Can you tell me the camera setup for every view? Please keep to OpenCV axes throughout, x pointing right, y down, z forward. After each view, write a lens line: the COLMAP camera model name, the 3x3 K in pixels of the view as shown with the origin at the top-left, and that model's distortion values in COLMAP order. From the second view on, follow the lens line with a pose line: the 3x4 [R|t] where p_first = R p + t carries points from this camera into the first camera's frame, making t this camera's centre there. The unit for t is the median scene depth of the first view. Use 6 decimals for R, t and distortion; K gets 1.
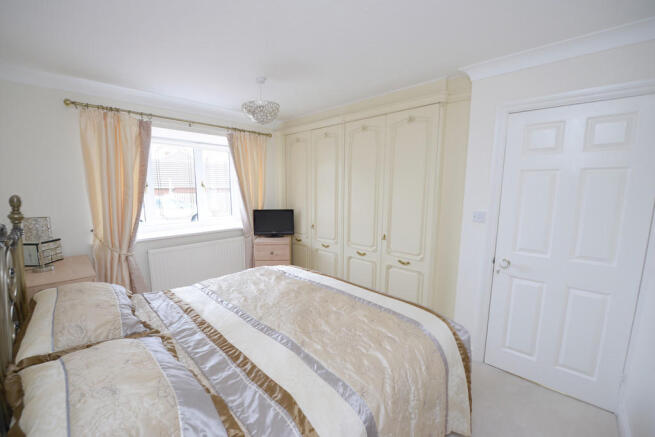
lens RADIAL K [[261.6, 0, 323.2], [0, 261.6, 225.8], [0, 0, 1]] dist [-0.022371, 0.000189]
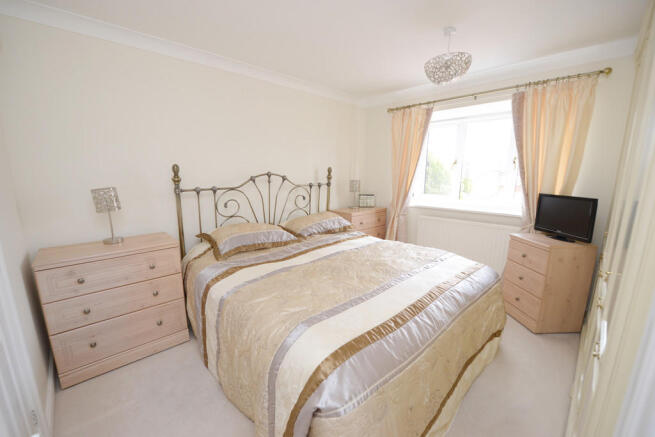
lens RADIAL K [[261.6, 0, 323.2], [0, 261.6, 225.8], [0, 0, 1]] dist [-0.022371, 0.000189]
pose [[-0.048711, 0.197792, -0.979033, 0.497993], [-0.145642, 0.968314, 0.202872, -0.035367], [0.988137, 0.152470, -0.018360, 0.477201]]
